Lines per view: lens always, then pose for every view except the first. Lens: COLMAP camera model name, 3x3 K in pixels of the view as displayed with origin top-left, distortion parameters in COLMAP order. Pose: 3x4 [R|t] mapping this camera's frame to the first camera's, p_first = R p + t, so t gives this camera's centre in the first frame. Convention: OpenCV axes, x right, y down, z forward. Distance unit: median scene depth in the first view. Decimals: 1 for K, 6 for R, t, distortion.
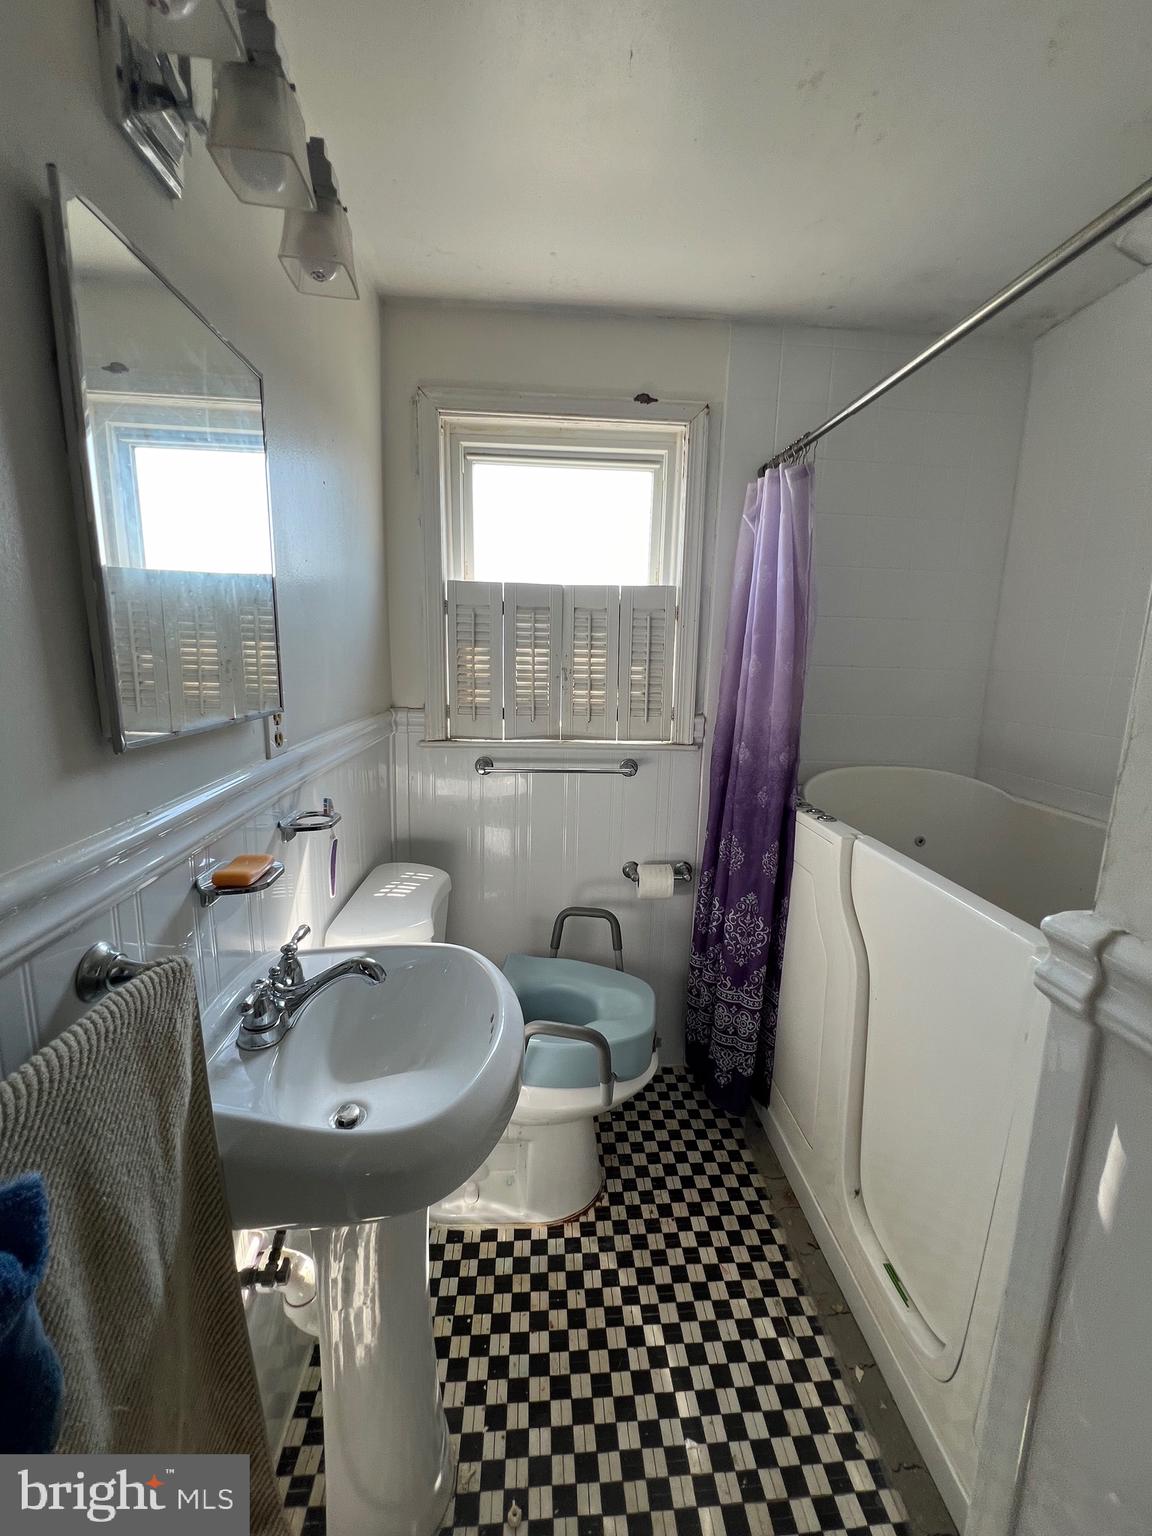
lens RADIAL K [[611.9, 0, 580.1], [0, 611.9, 766.7], [0, 0, 1]] dist [-0.001885, 0.000947]
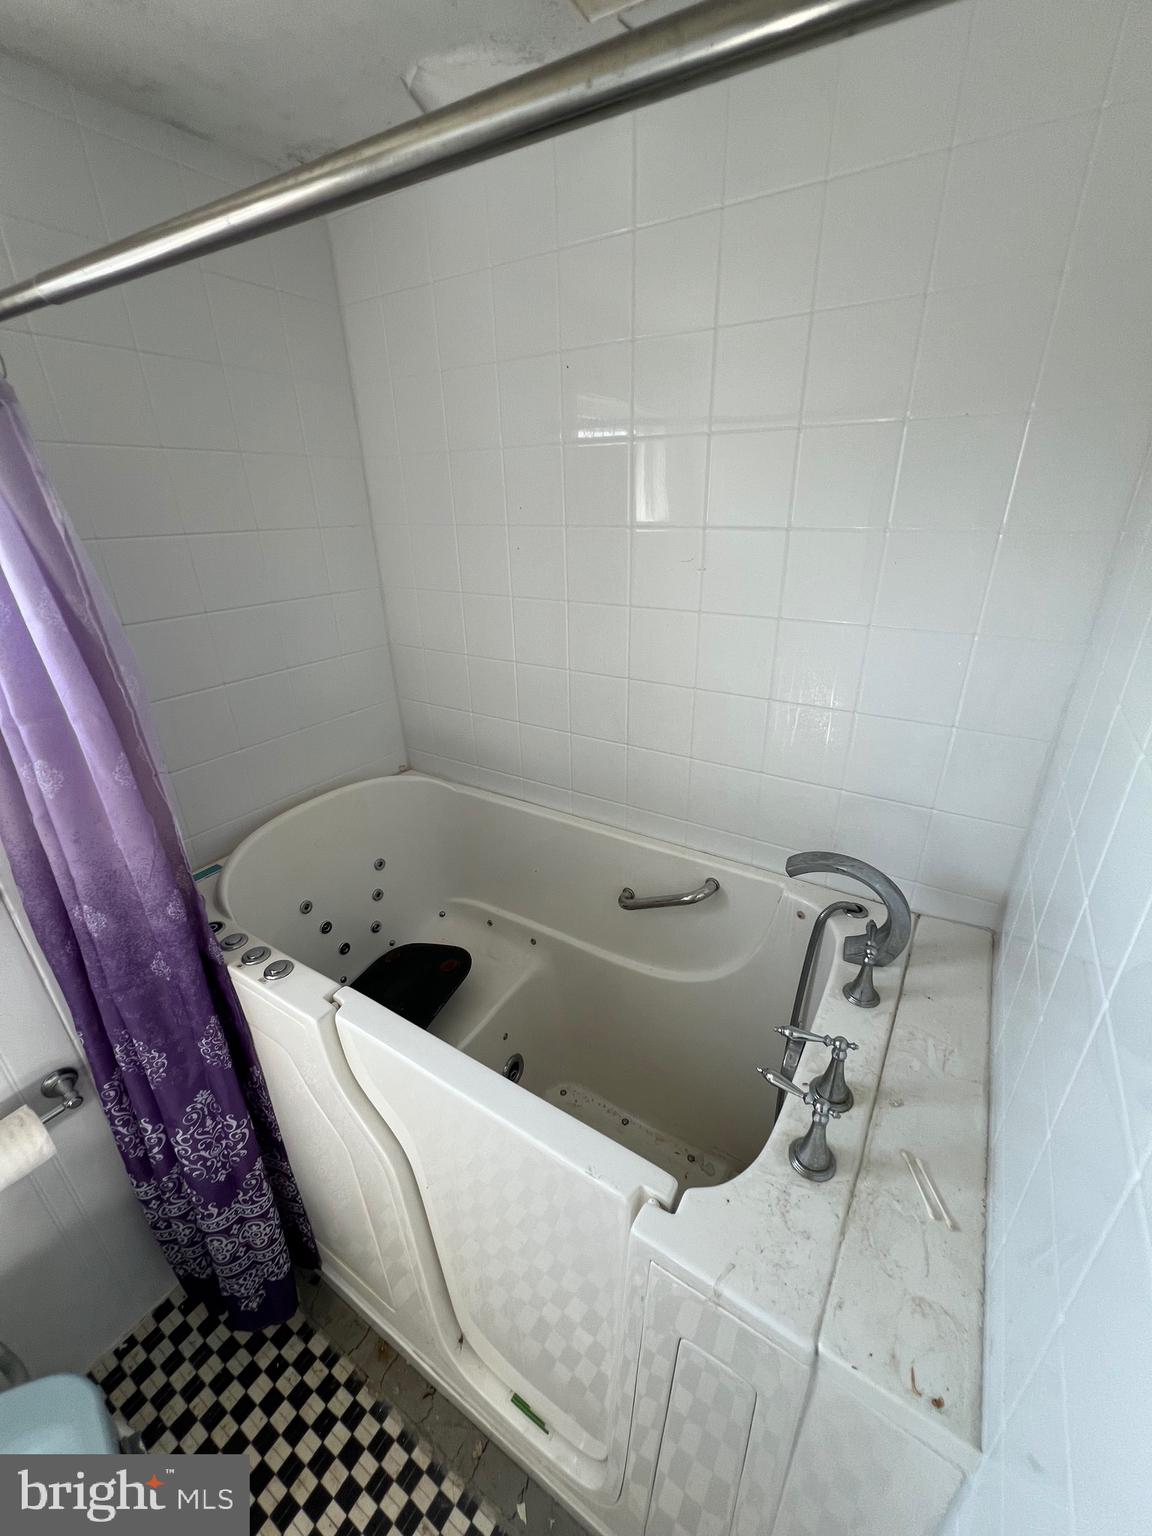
lens RADIAL K [[622.1, 0, 582.1], [0, 622.1, 763.4], [0, 0, 1]] dist [-0.000626, 0.000138]
pose [[0.589436, -0.360320, 0.723004, 0.166165], [0.176886, 0.930861, 0.319701, -0.259364], [-0.788211, -0.060554, 0.612418, 0.290776]]
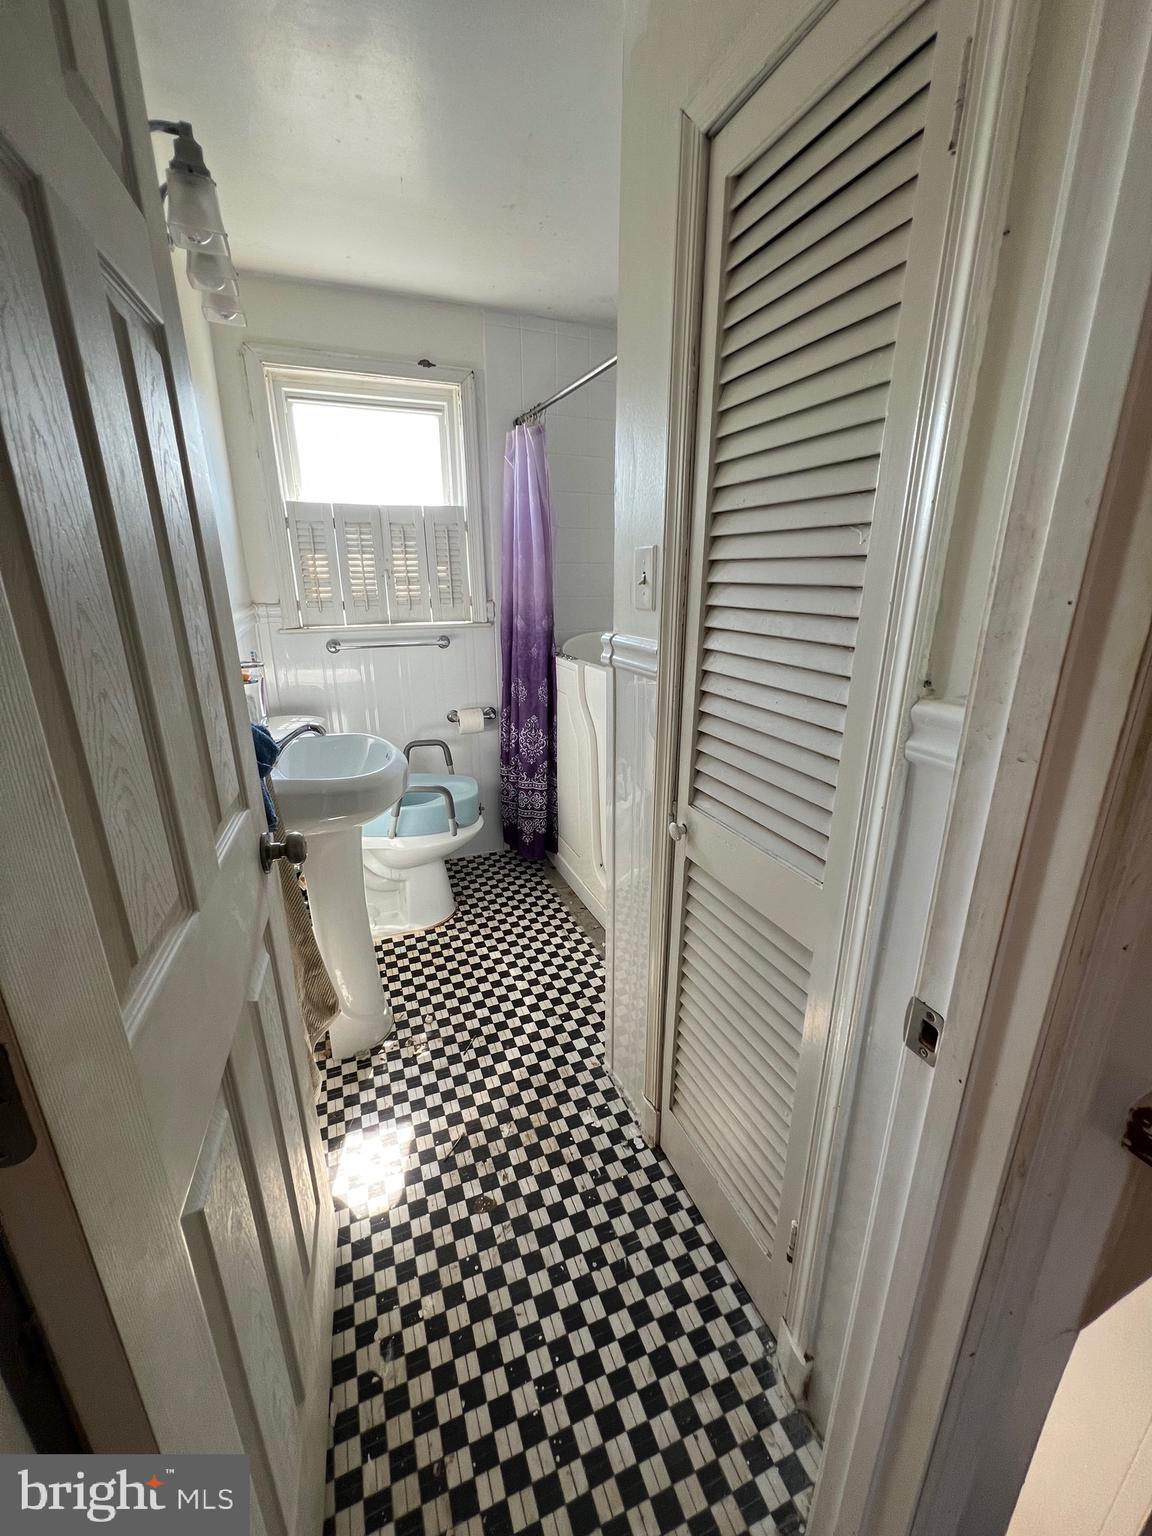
lens RADIAL K [[611.9, 0, 580.1], [0, 611.9, 766.7], [0, 0, 1]] dist [-0.001885, 0.000947]
pose [[0.950186, -0.117763, 0.288579, -0.068245], [0.079721, 0.986903, 0.140242, 0.126225], [-0.301314, -0.110250, 0.947130, -0.506325]]
